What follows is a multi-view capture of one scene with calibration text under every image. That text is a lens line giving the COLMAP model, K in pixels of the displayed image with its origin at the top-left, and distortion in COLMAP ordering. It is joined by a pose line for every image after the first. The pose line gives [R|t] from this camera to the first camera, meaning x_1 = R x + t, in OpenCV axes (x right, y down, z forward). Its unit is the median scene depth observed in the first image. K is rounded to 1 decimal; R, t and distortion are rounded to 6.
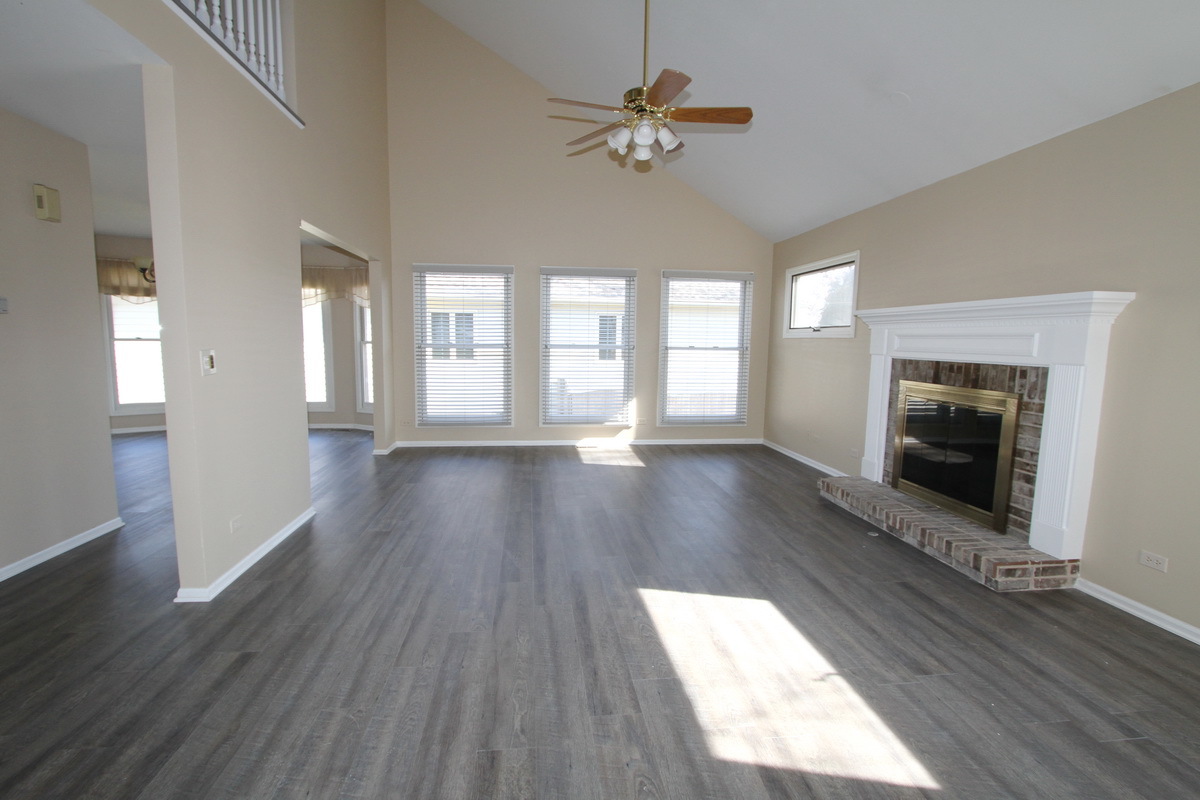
lens RADIAL K [[561.3, 0, 593.2], [0, 561.3, 408.1], [0, 0, 1]] dist [-0.018673, 0.000091]
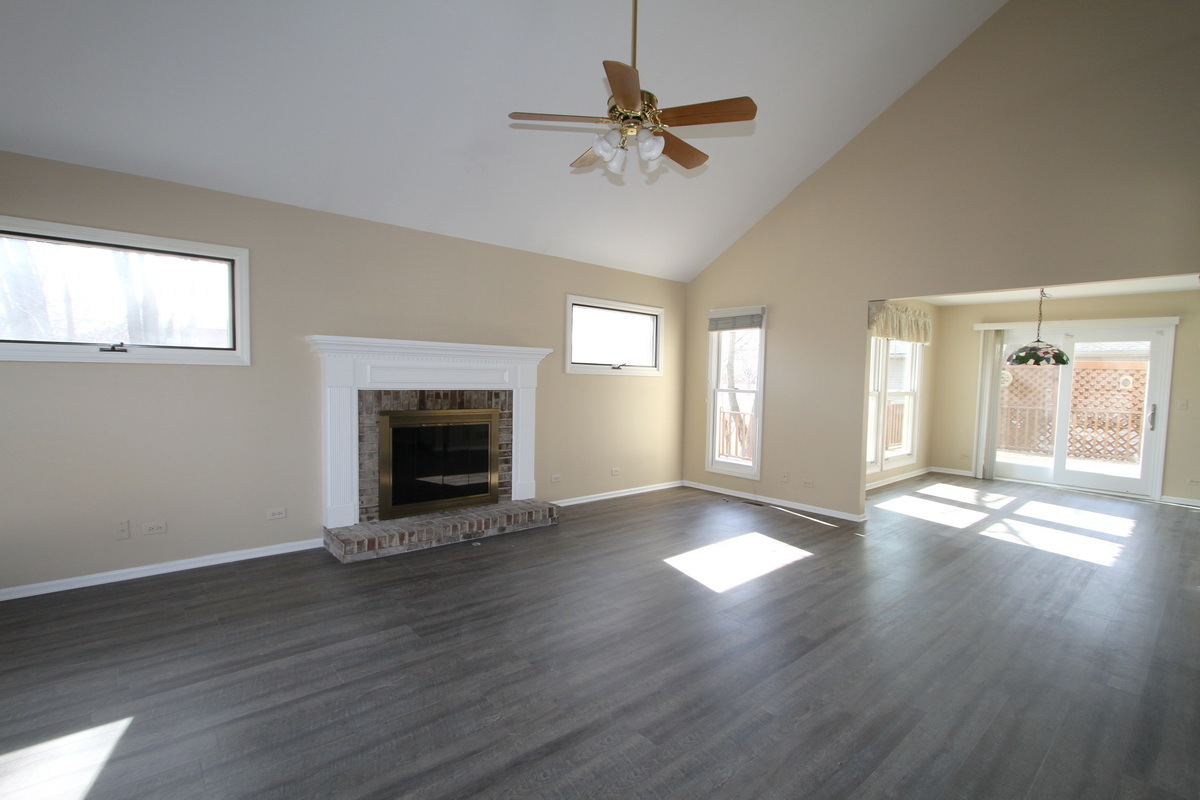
lens RADIAL K [[561.3, 0, 593.2], [0, 561.3, 408.1], [0, 0, 1]] dist [-0.018673, 0.000091]
pose [[-0.567322, -0.078931, 0.819705, -0.601061], [0.067362, 0.987612, 0.141720, -0.212867], [-0.820737, 0.135618, -0.554977, 1.538467]]
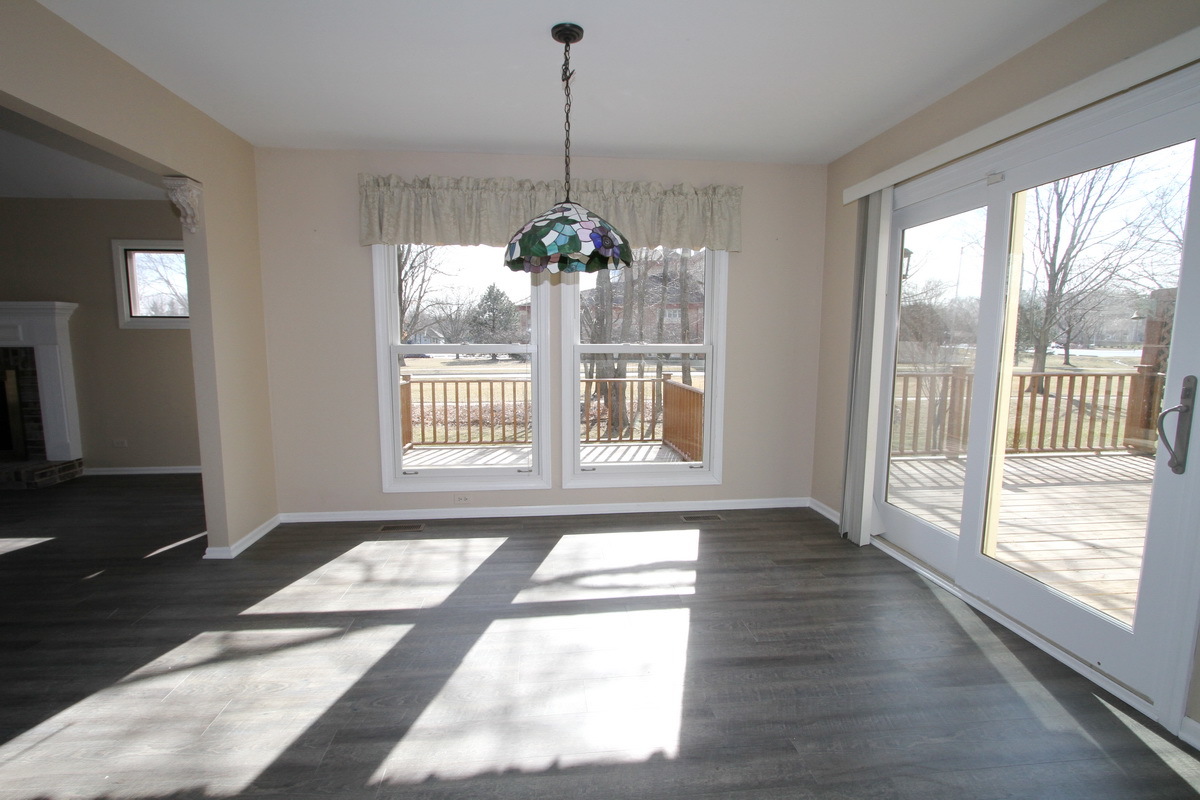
lens RADIAL K [[560.4, 0, 593.9], [0, 560.4, 407.7], [0, 0, 1]] dist [-0.004902, -0.000443]
pose [[0.021348, -0.134105, 0.990737, -0.668475], [0.119969, 0.984146, 0.130627, 0.072247], [-0.992548, 0.116069, 0.037098, -0.565412]]
